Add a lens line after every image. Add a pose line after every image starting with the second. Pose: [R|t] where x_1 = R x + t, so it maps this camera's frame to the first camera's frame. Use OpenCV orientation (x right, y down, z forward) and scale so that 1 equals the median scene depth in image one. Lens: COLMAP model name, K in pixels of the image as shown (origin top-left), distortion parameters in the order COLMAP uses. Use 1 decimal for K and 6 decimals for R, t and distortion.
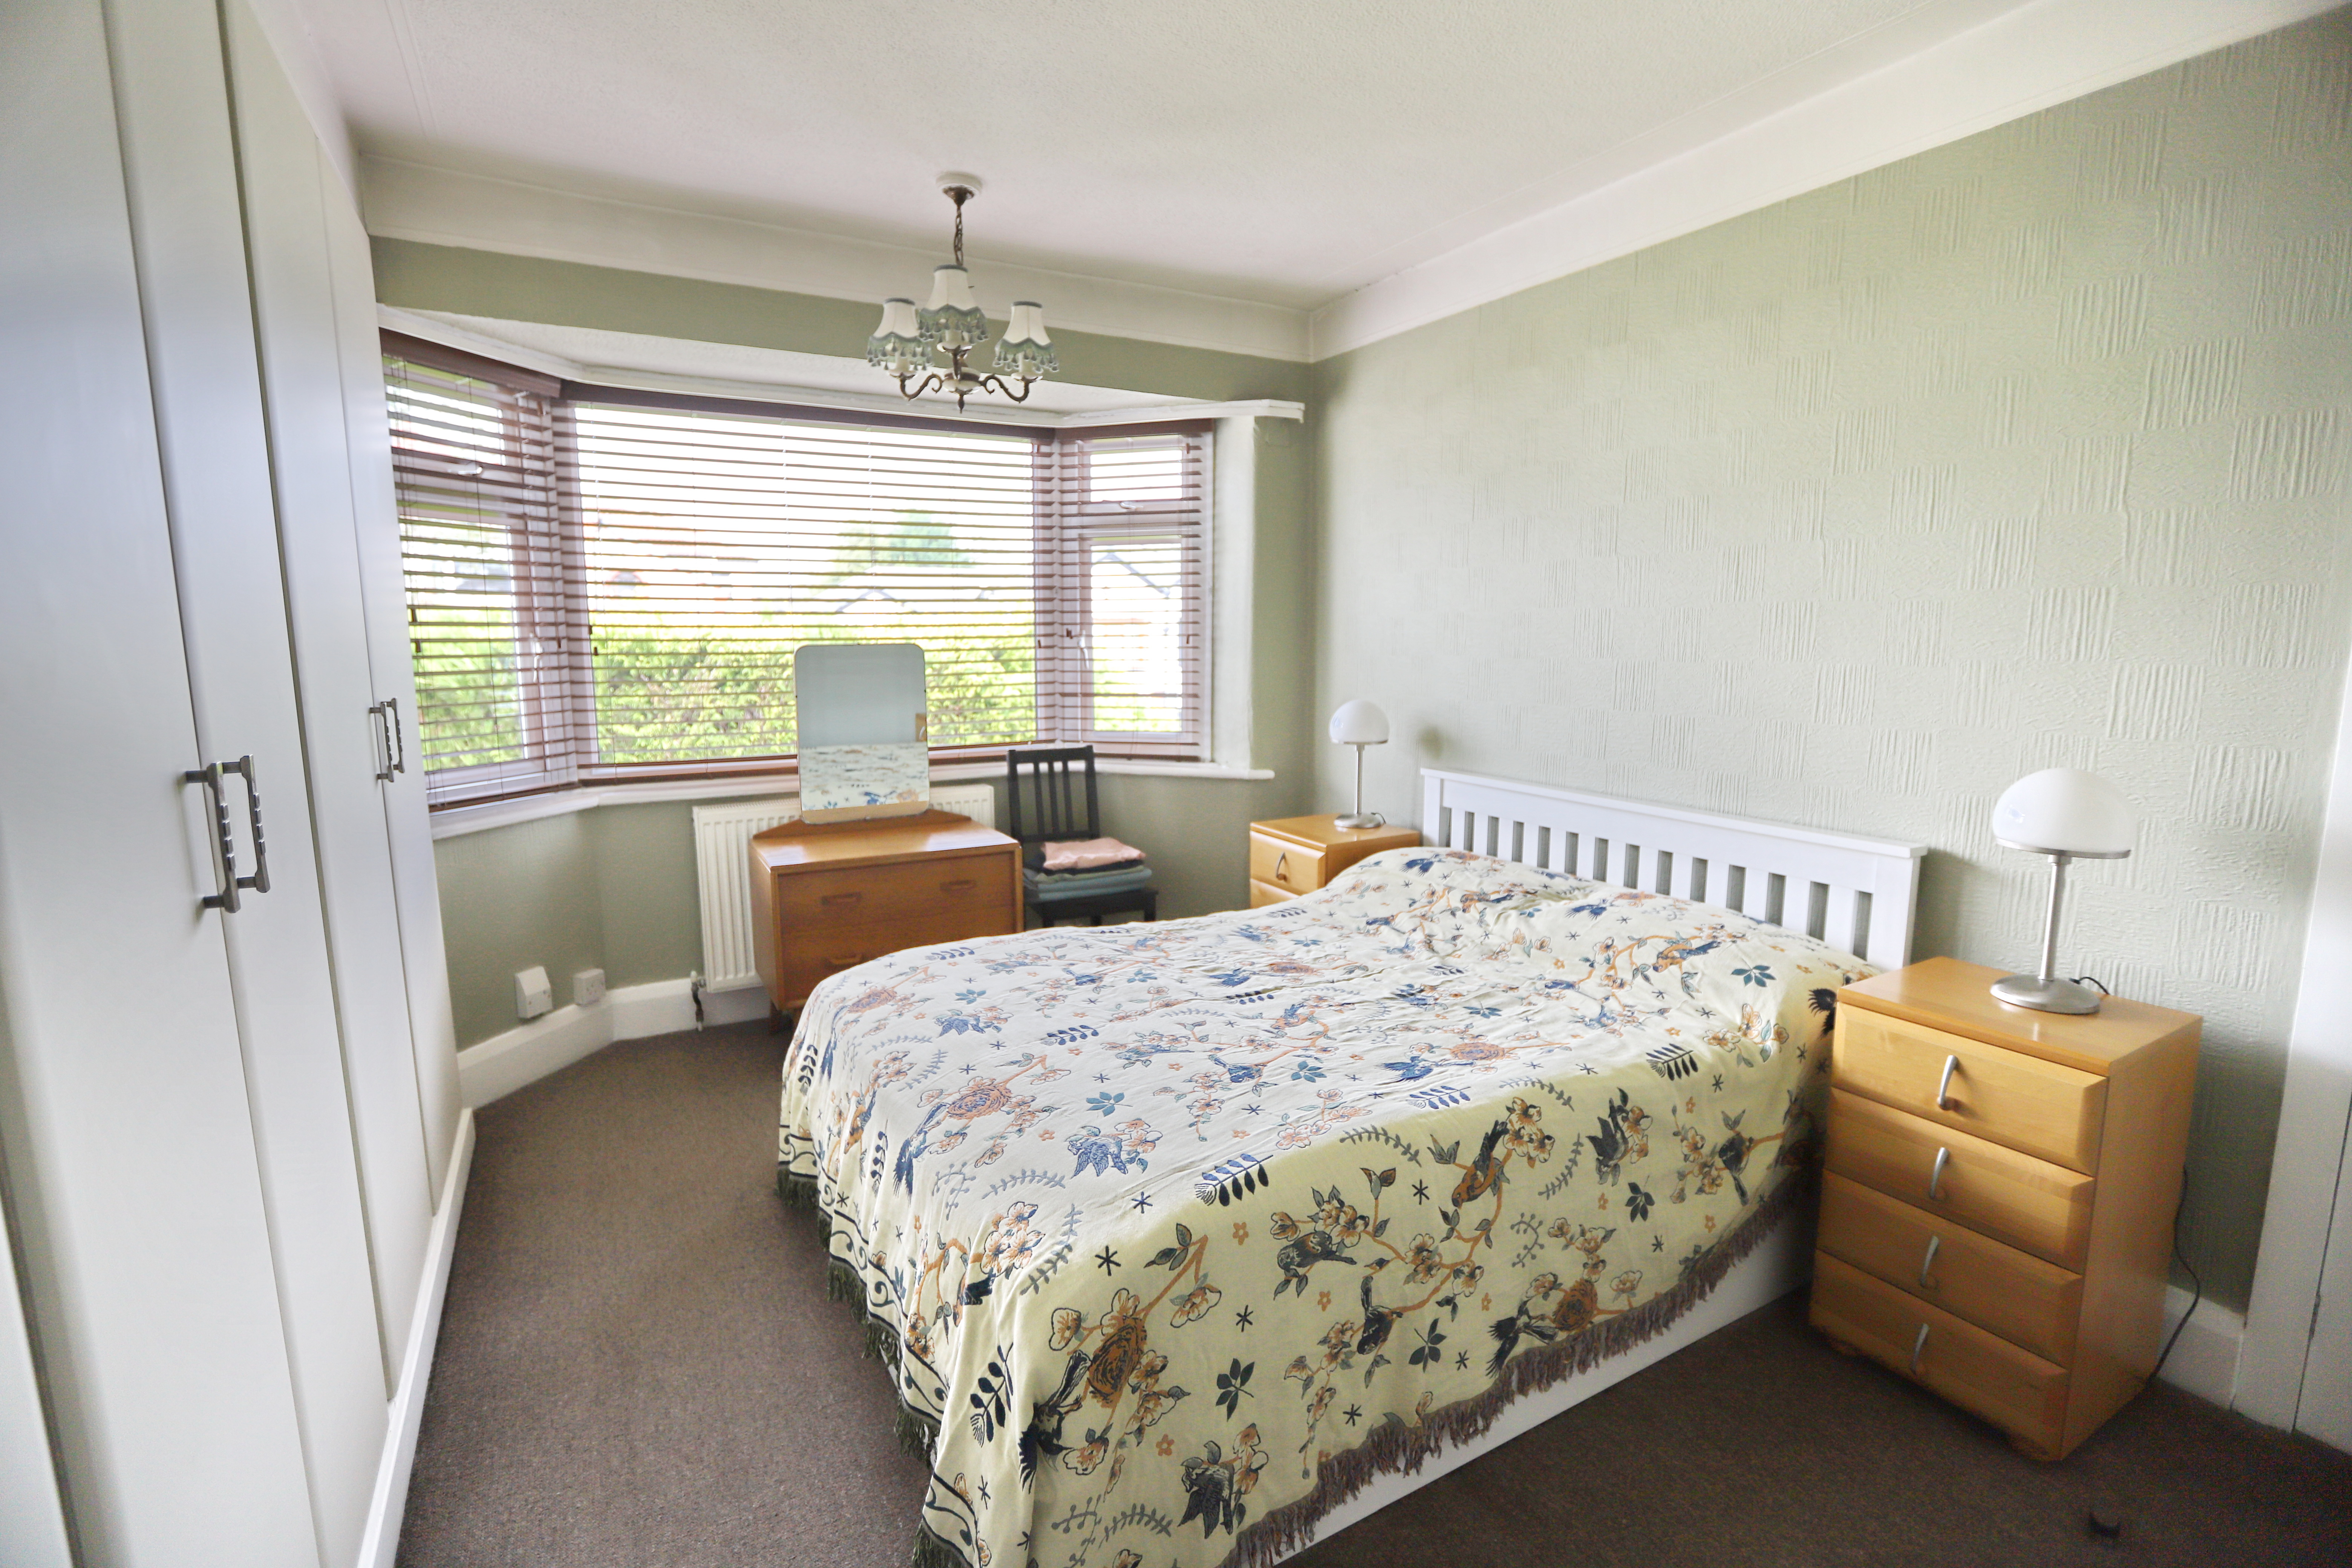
lens RADIAL K [[1080.5, 0, 1170.2], [0, 1080.5, 782.2], [0, 0, 1]] dist [-0.055747, 0.029160]
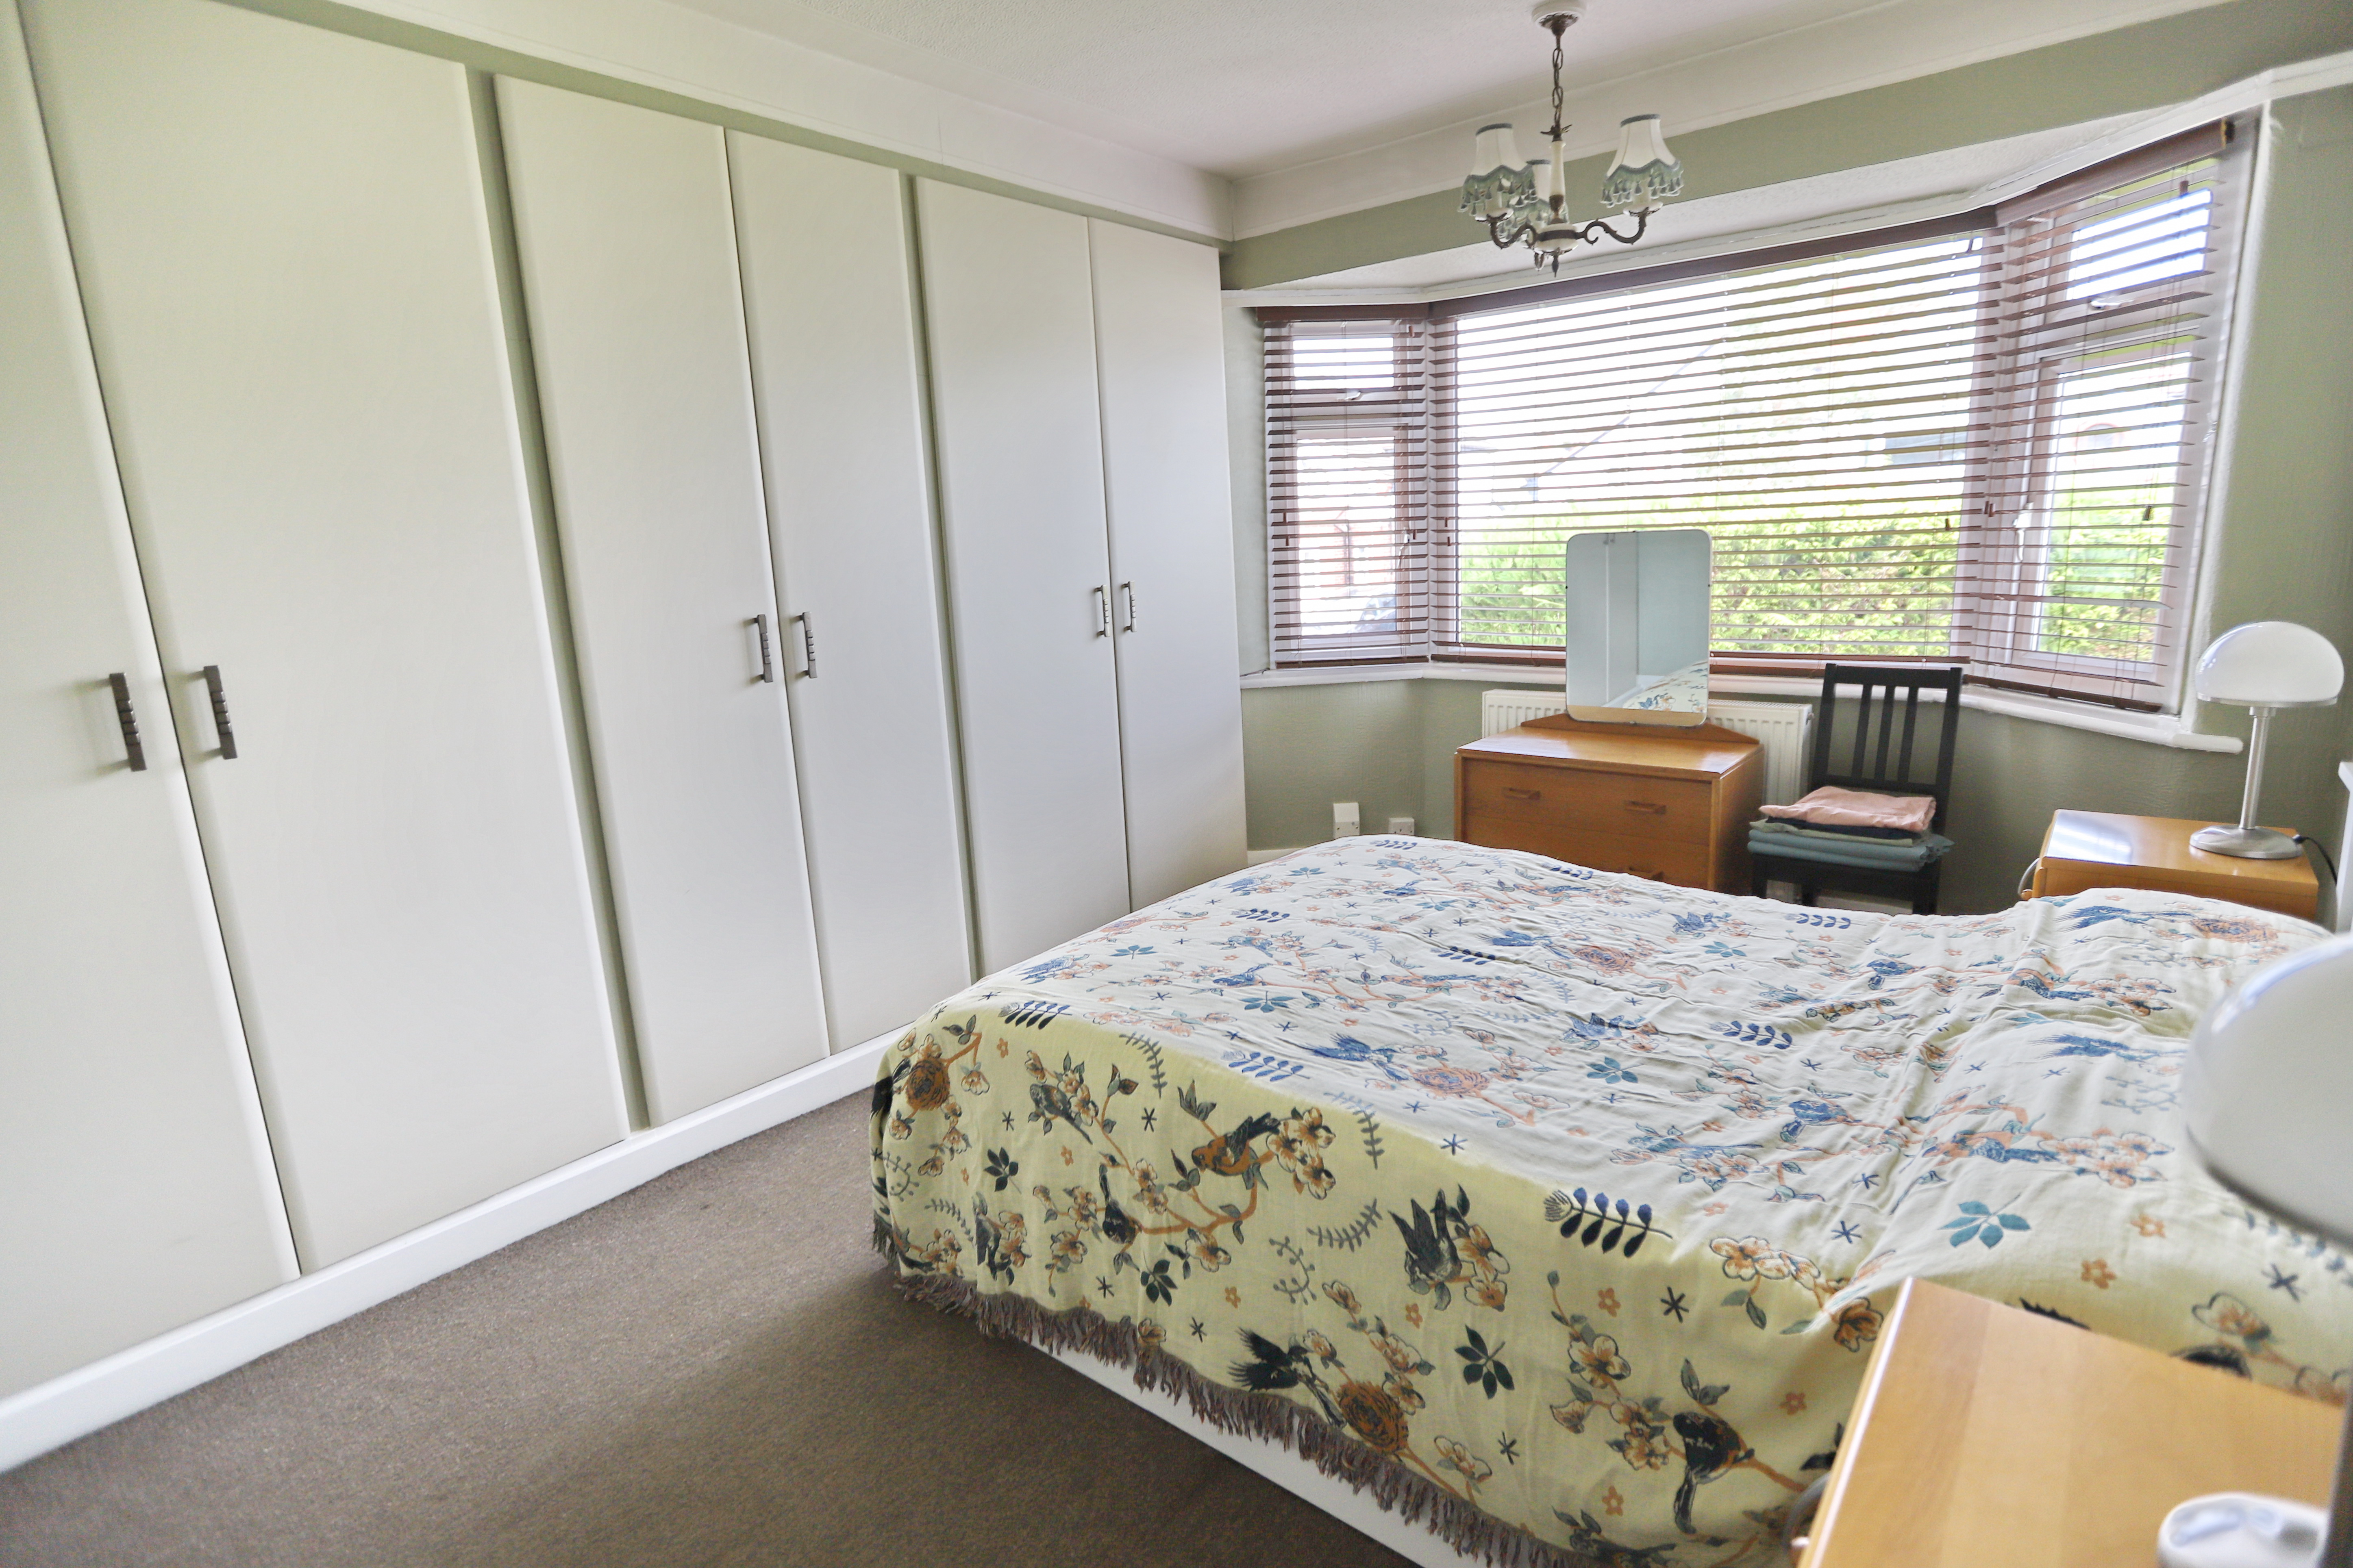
lens RADIAL K [[1140.3, 0, 1141.3], [0, 1140.3, 781.6], [0, 0, 1]] dist [-0.056126, 0.035599]
pose [[0.348541, 0.180514, -0.919747, 0.783292], [-0.086932, 0.983275, 0.160039, -0.058347], [0.933254, 0.024175, 0.358404, 0.428359]]
